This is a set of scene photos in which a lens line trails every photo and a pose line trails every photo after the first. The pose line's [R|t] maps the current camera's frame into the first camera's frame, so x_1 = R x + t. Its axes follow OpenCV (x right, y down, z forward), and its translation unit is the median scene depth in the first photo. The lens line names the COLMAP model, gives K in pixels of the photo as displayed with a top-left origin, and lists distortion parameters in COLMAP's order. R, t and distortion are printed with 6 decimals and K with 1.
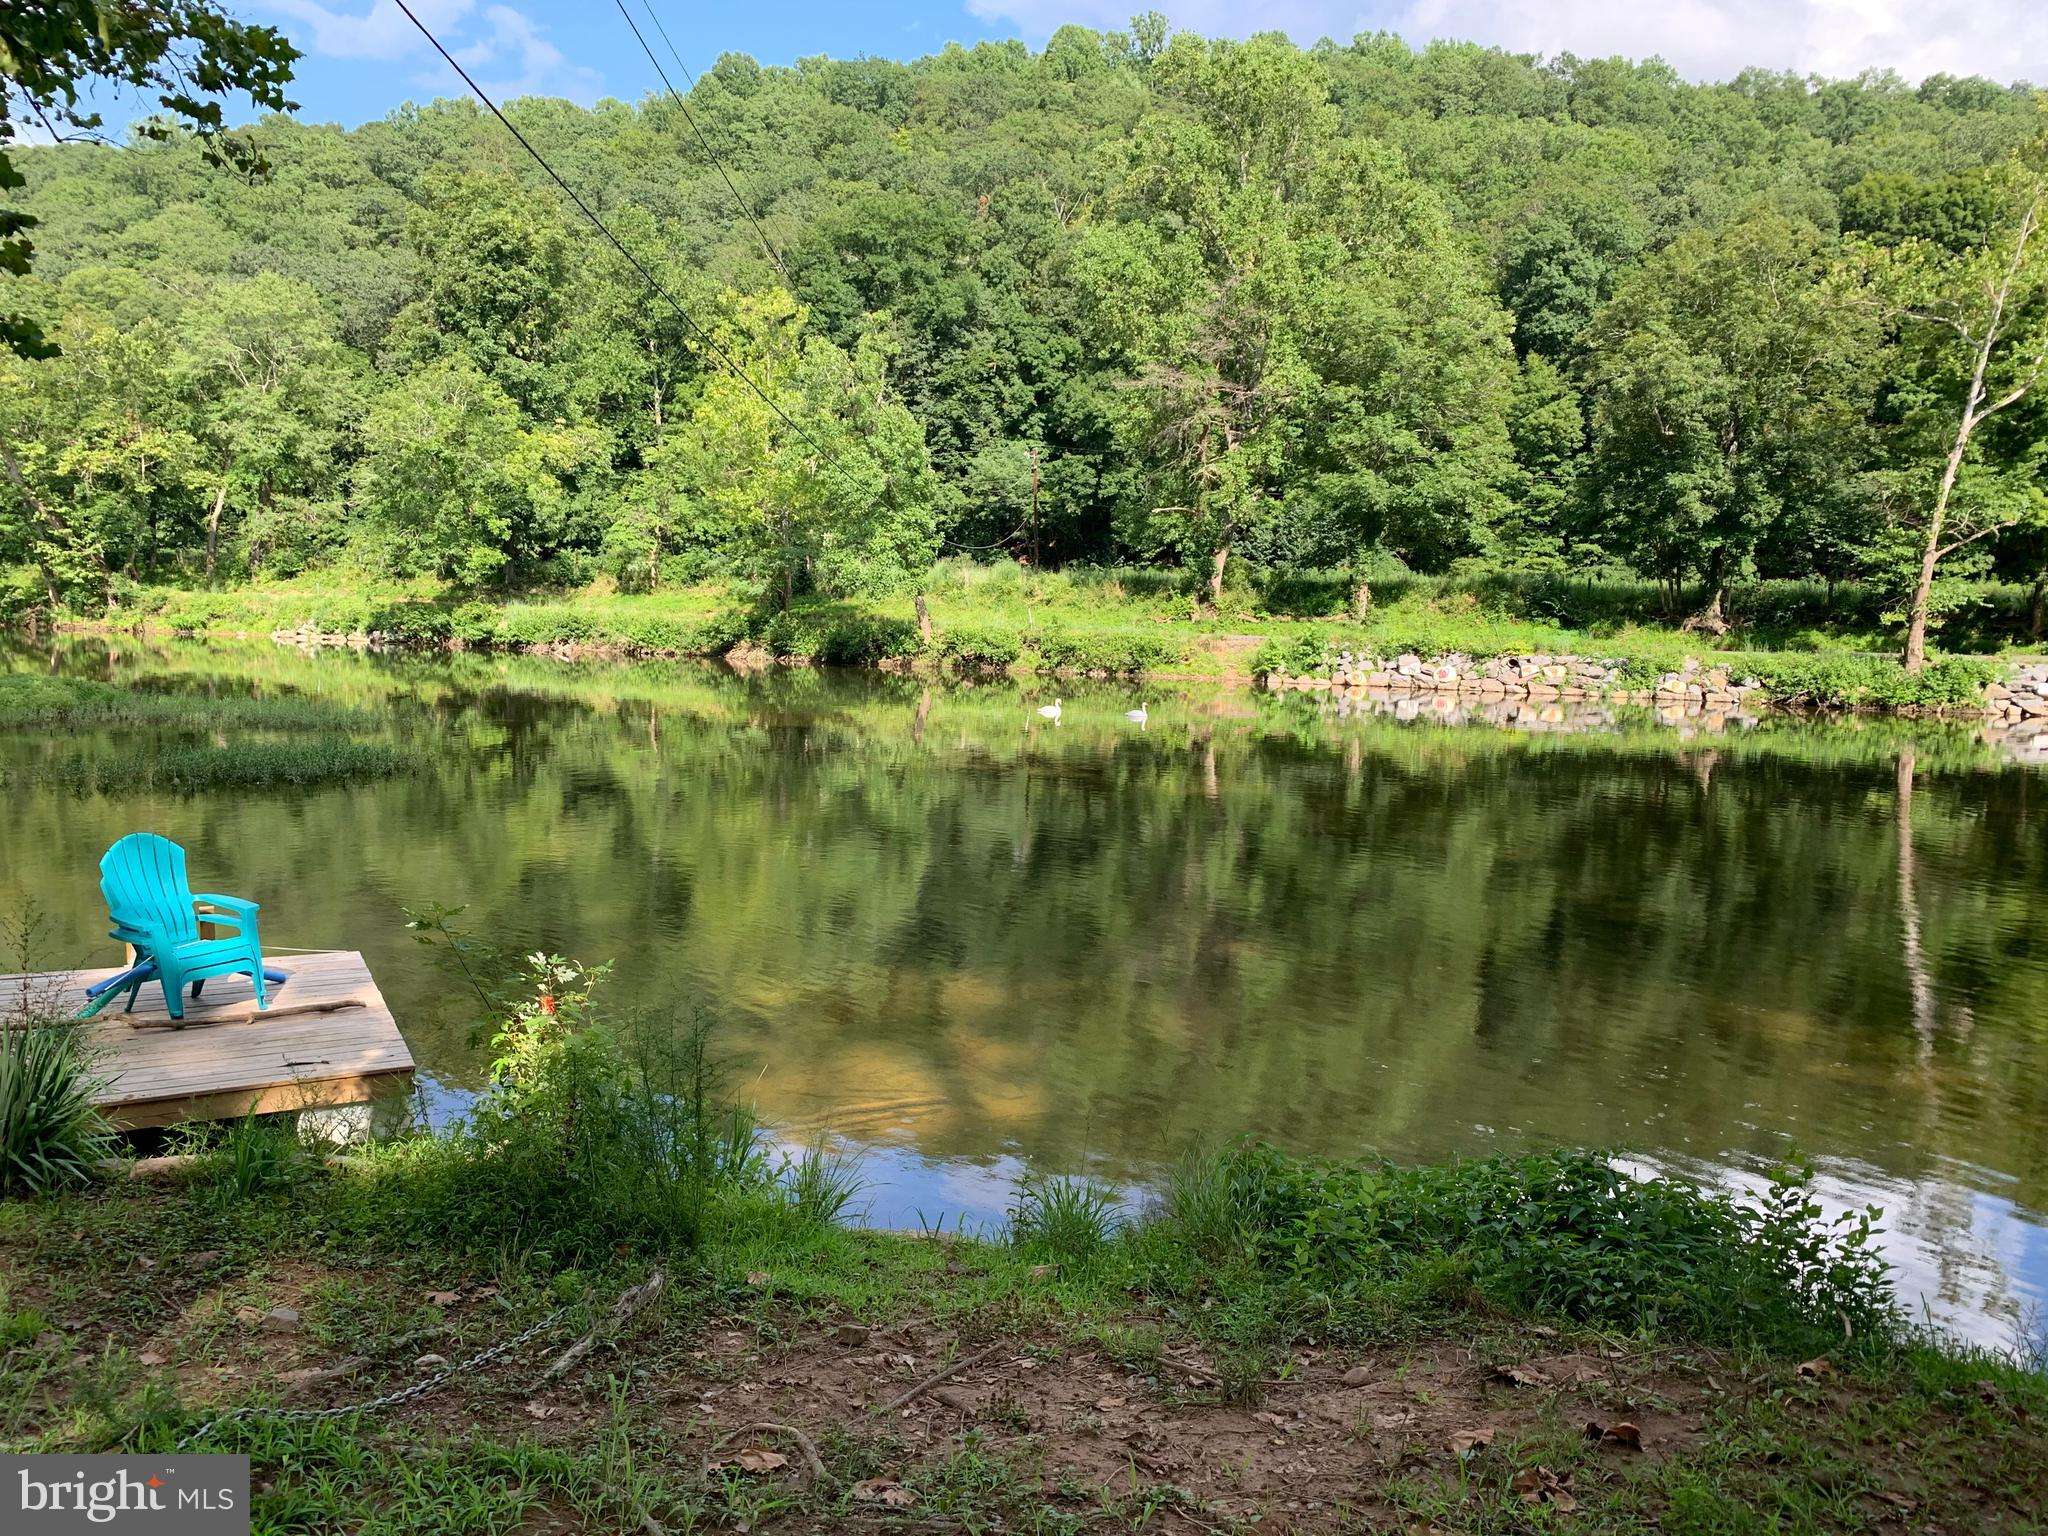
lens RADIAL K [[1566.3, 0, 1003.1], [0, 1566.3, 752.5], [0, 0, 1]] dist [0.044010, -0.058335]
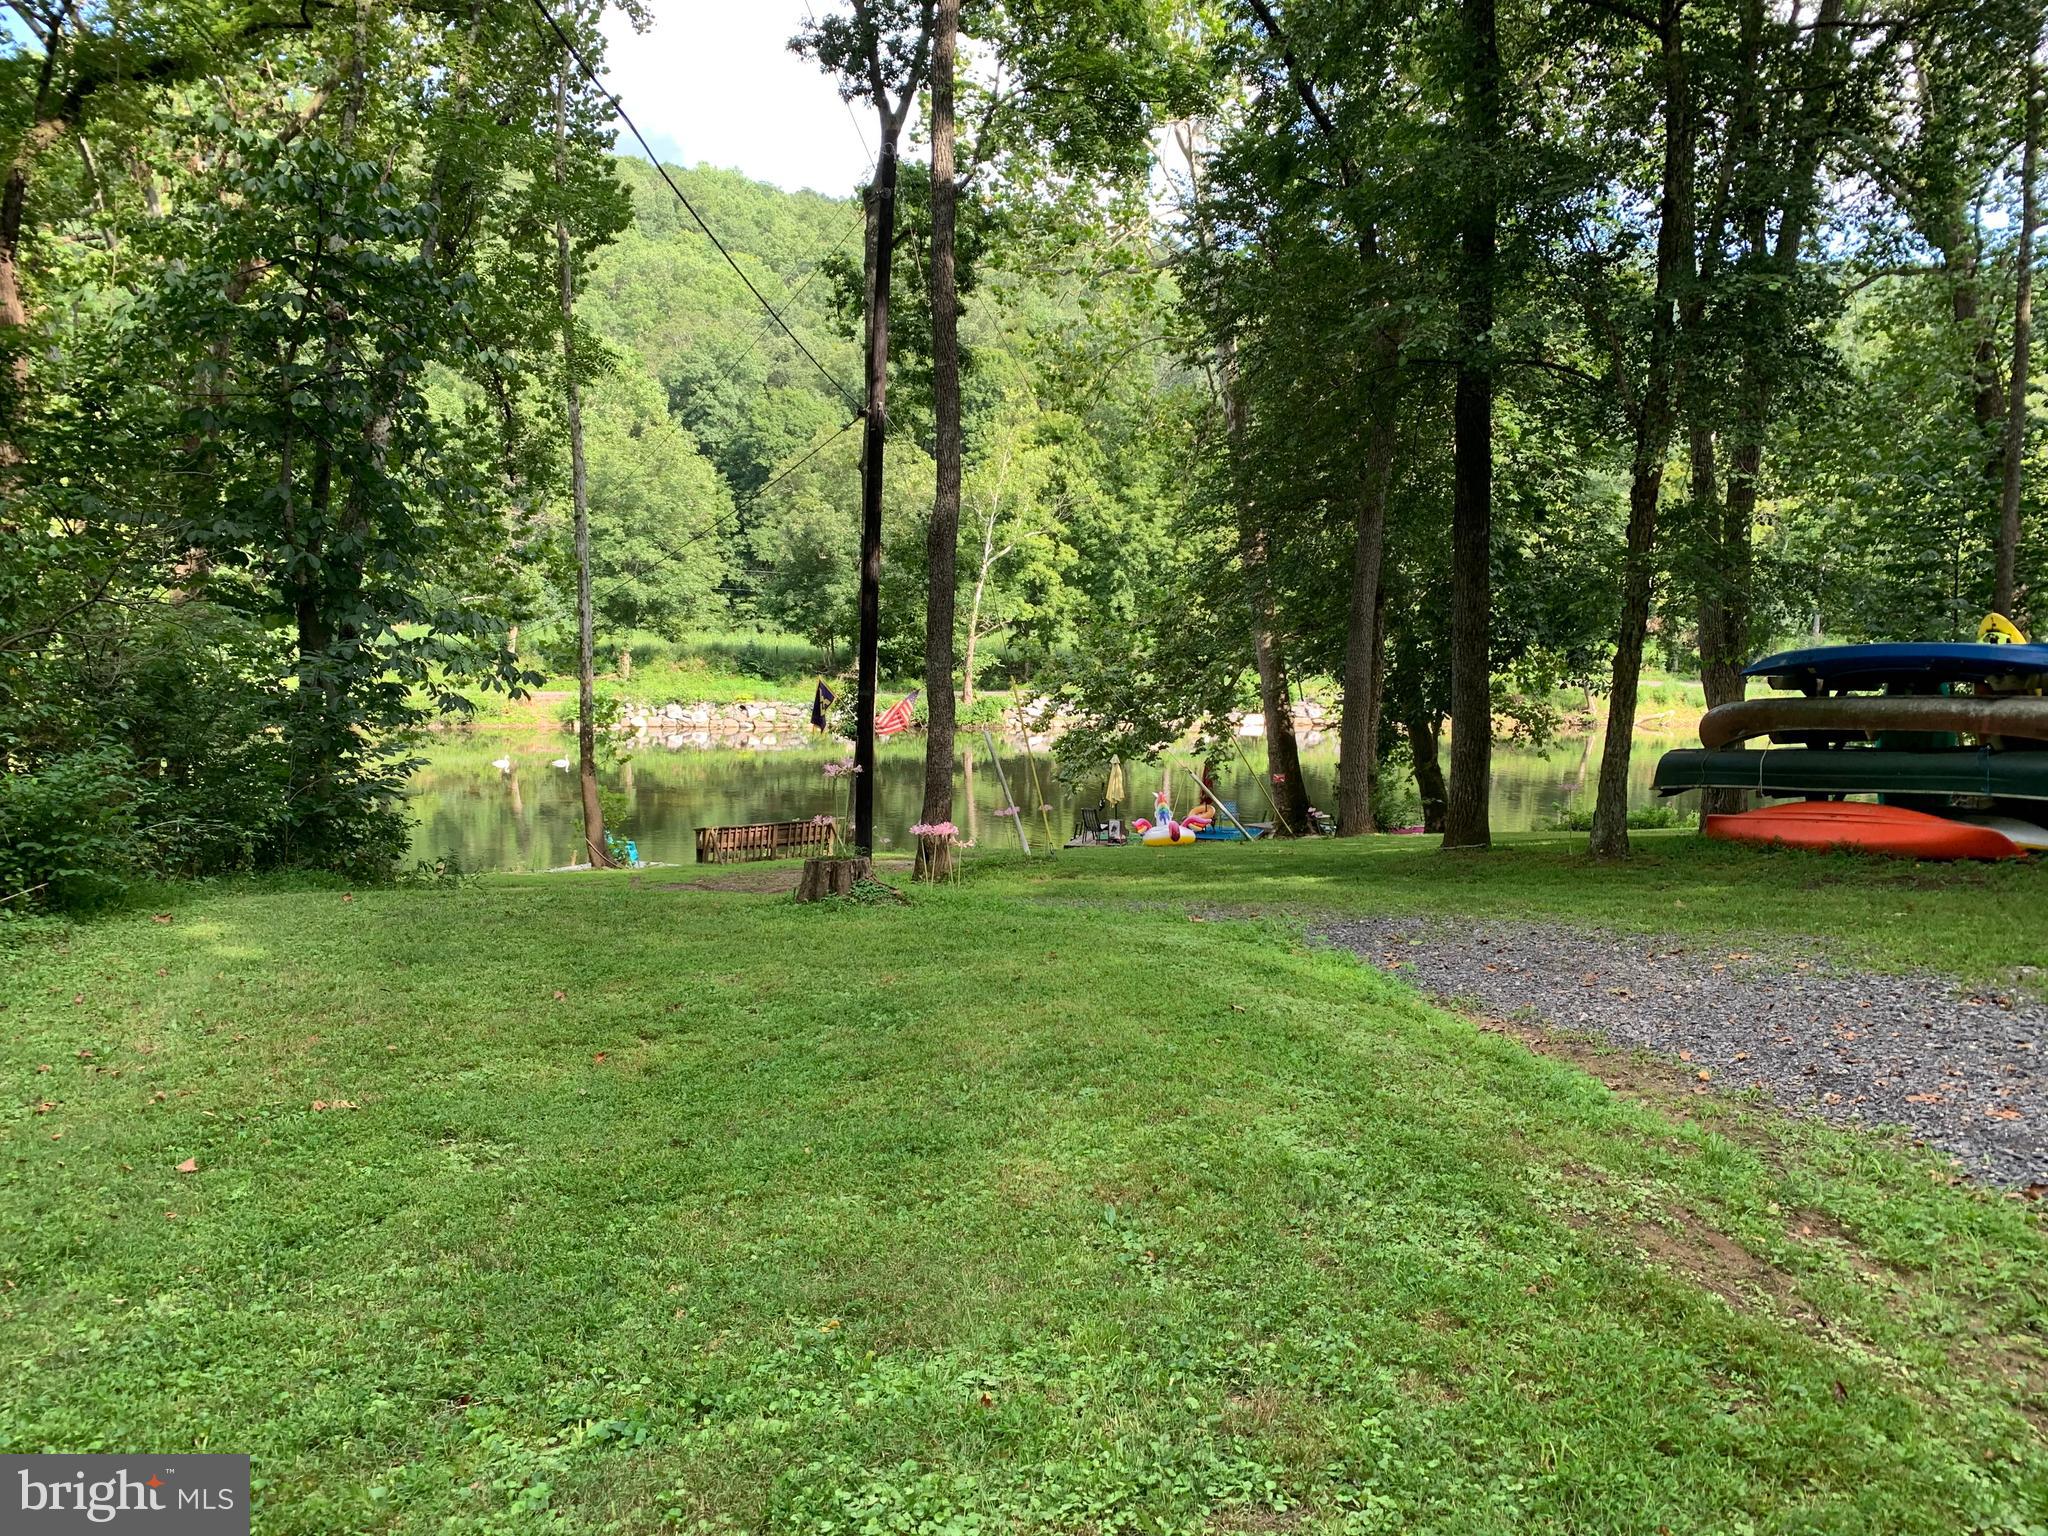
lens RADIAL K [[1566.3, 0, 1018.7], [0, 1566.3, 775.3], [0, 0, 1]] dist [0.044010, -0.058335]
pose [[0.843919, -0.071007, 0.531751, -0.261024], [0.065022, 0.997433, 0.029999, -0.019530], [-0.532516, 0.009258, 0.846369, -0.426714]]
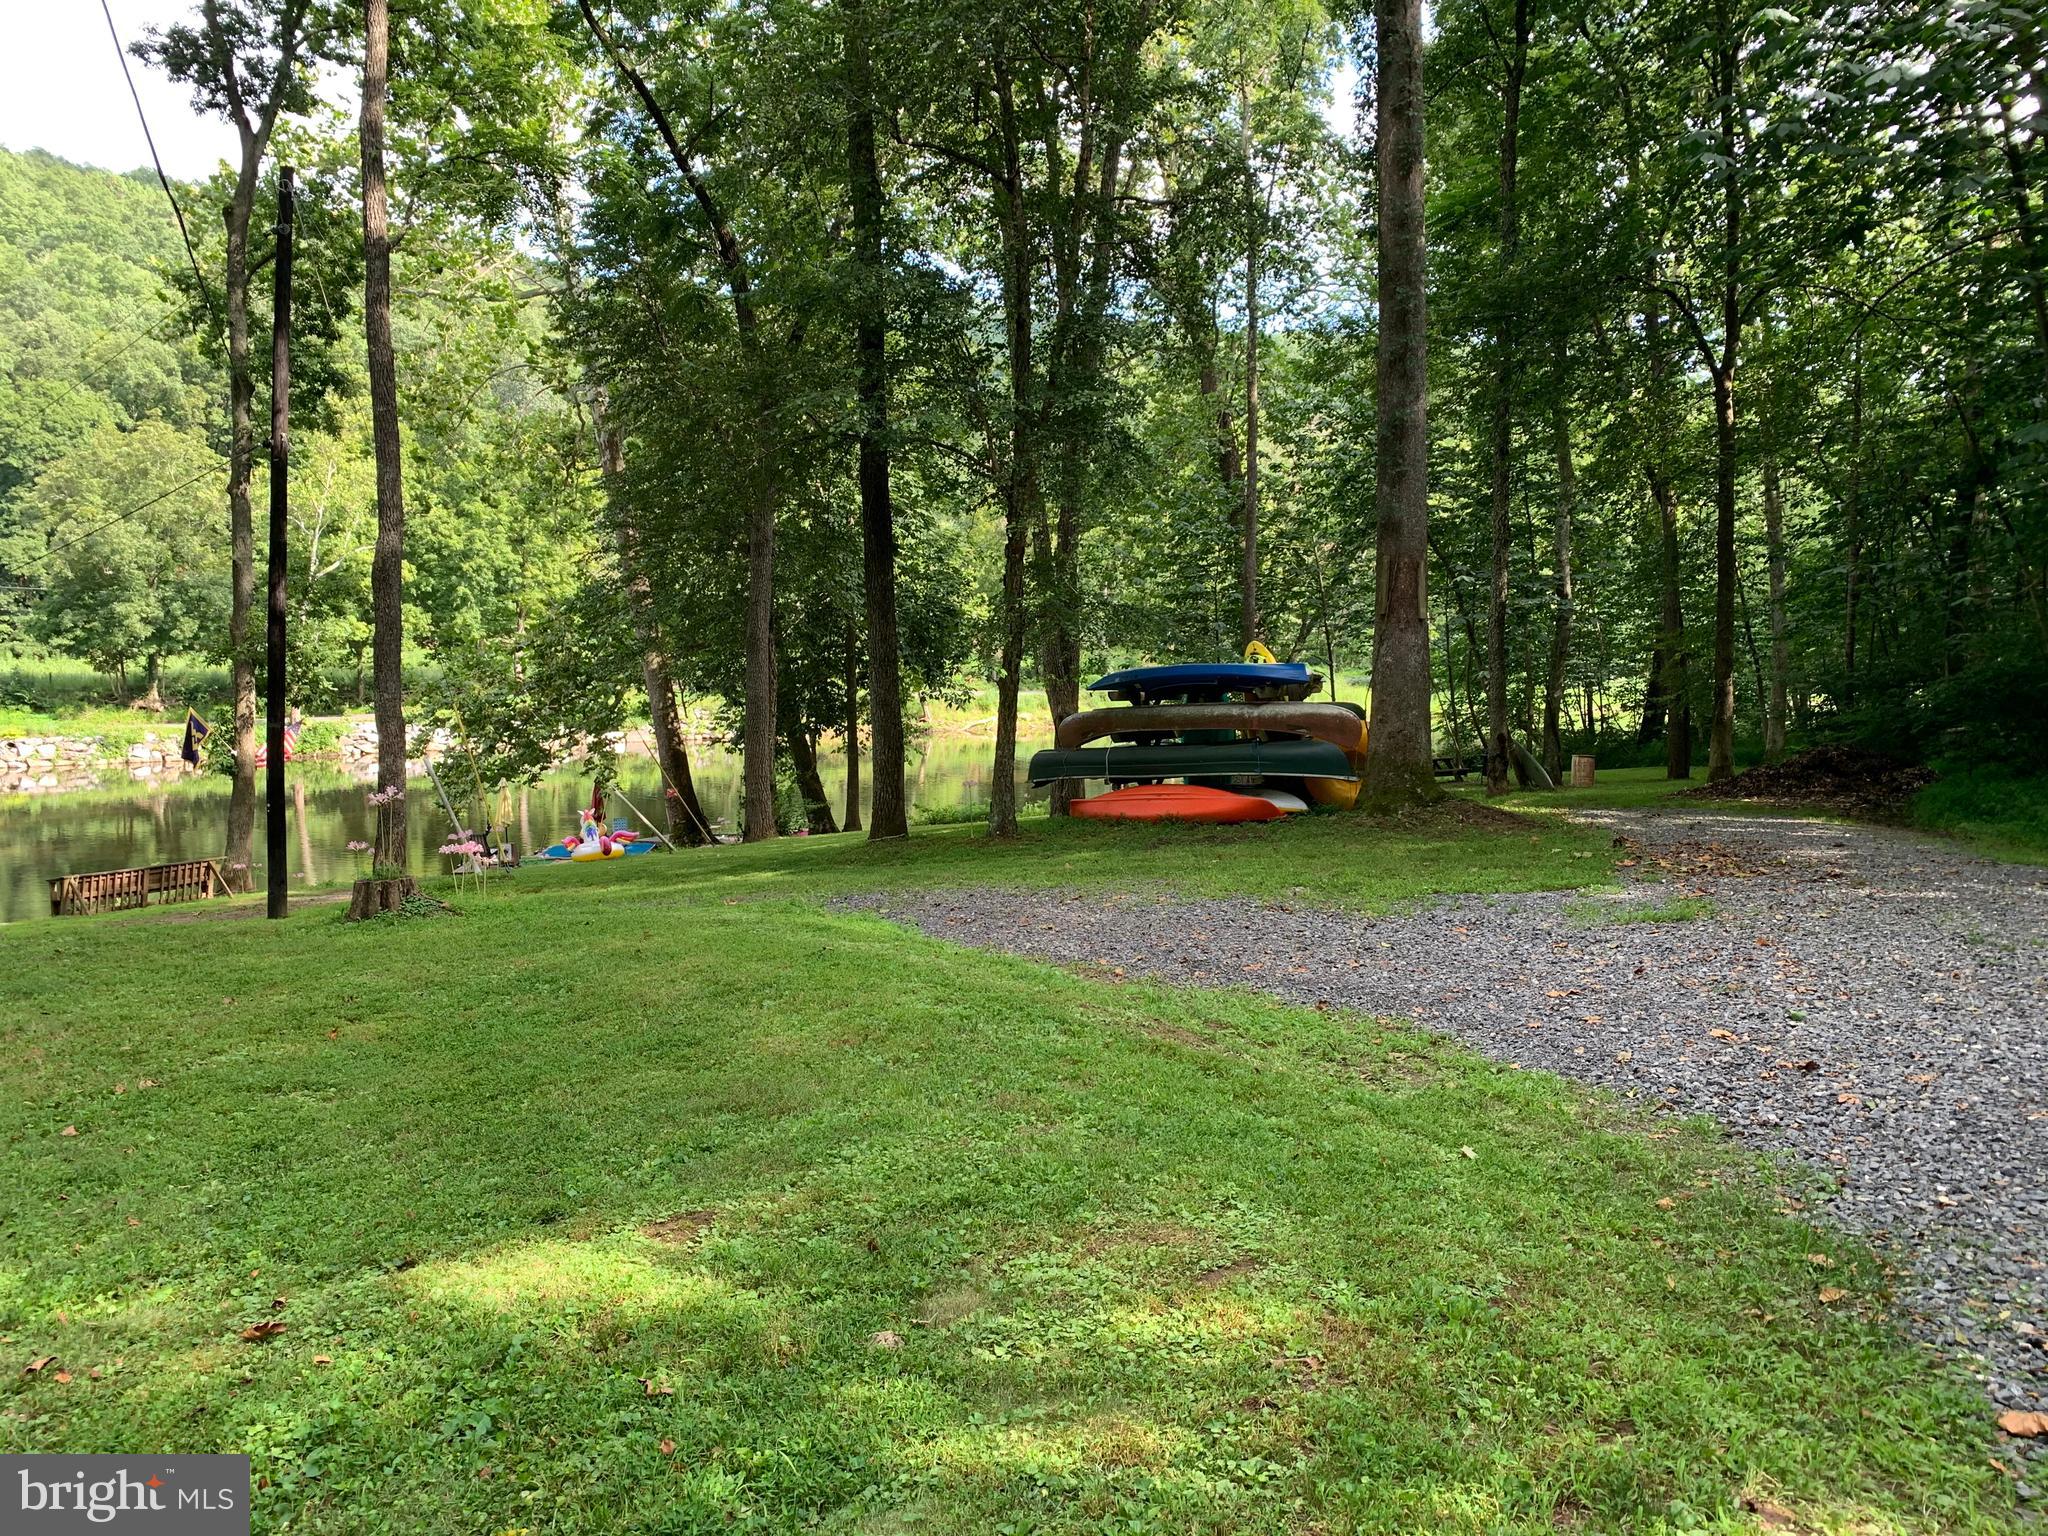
lens RADIAL K [[1566.3, 0, 1015.1], [0, 1566.3, 749.9], [0, 0, 1]] dist [0.044010, -0.058335]
pose [[0.557088, -0.087413, 0.825840, -0.300342], [0.097685, 0.994439, 0.039363, -0.022181], [-0.824688, 0.058744, 0.562529, -0.441743]]
